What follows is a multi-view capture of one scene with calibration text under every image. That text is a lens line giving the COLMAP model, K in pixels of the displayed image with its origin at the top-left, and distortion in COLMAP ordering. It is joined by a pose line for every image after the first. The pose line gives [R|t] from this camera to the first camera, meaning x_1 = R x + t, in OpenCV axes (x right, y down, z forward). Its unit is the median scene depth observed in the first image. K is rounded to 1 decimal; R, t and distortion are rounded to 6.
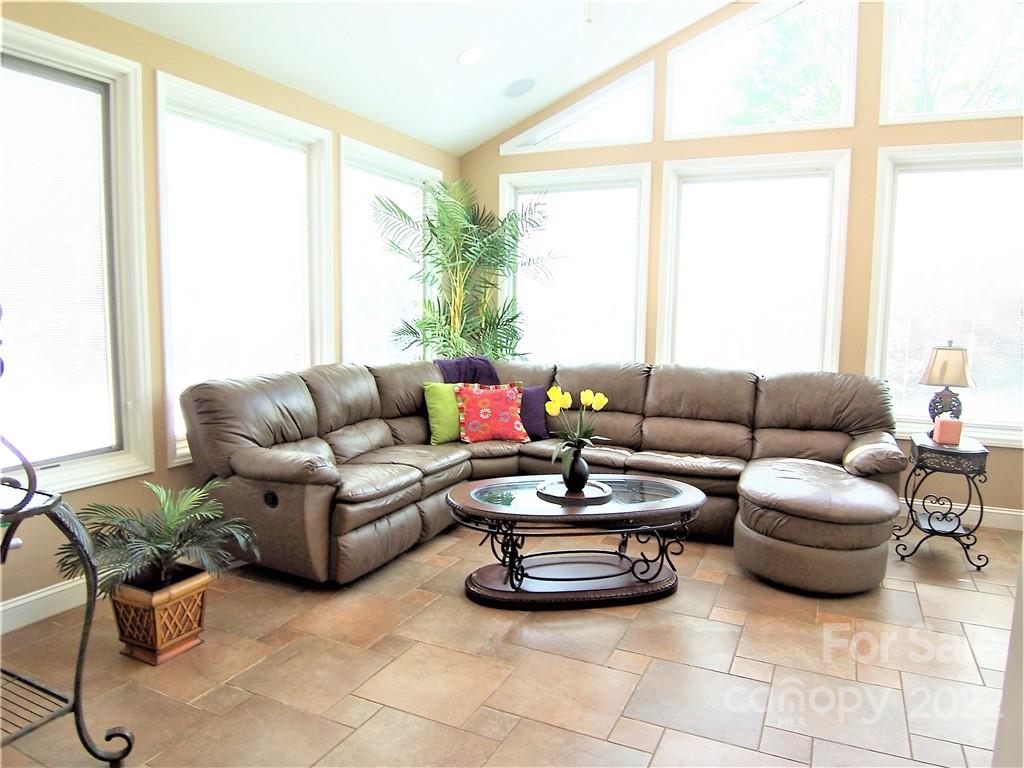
lens RADIAL K [[694.9, 0, 512.0], [0, 694.9, 384.0], [0, 0, 1]] dist [-0.020240, -0.028010]
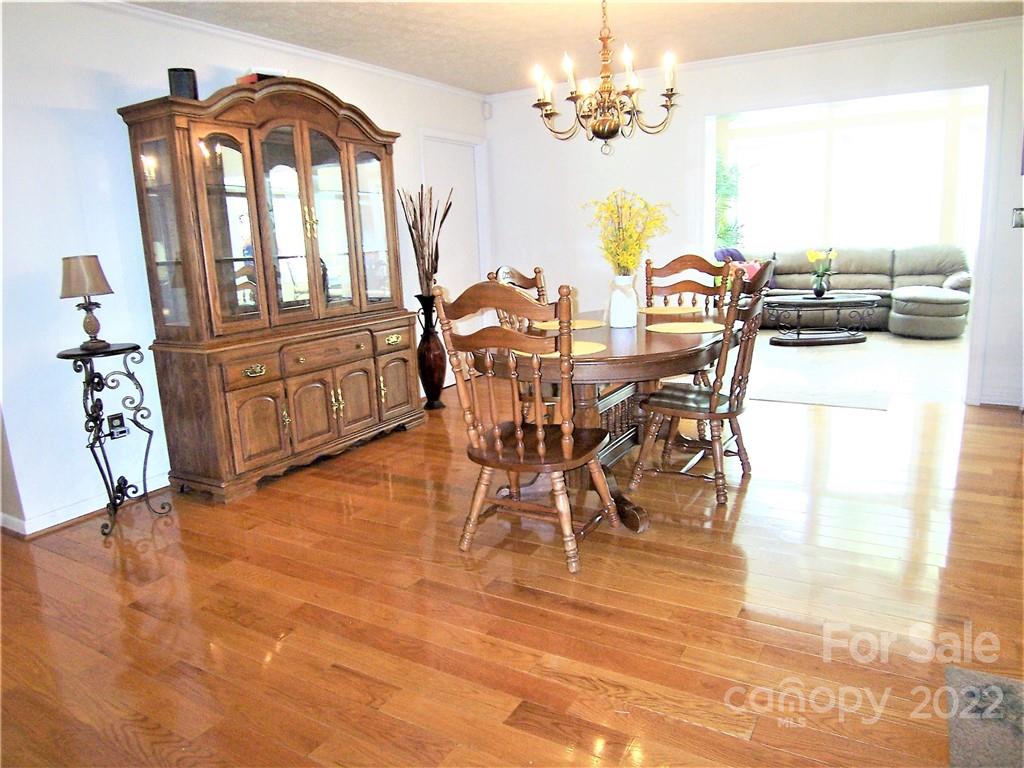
lens RADIAL K [[694.9, 0, 512.0], [0, 694.9, 384.0], [0, 0, 1]] dist [-0.020240, -0.028010]
pose [[0.994773, -0.034113, -0.096242, -0.550977], [0.042624, 0.995226, 0.087802, 0.157768], [0.092788, -0.091445, 0.991478, -1.057898]]
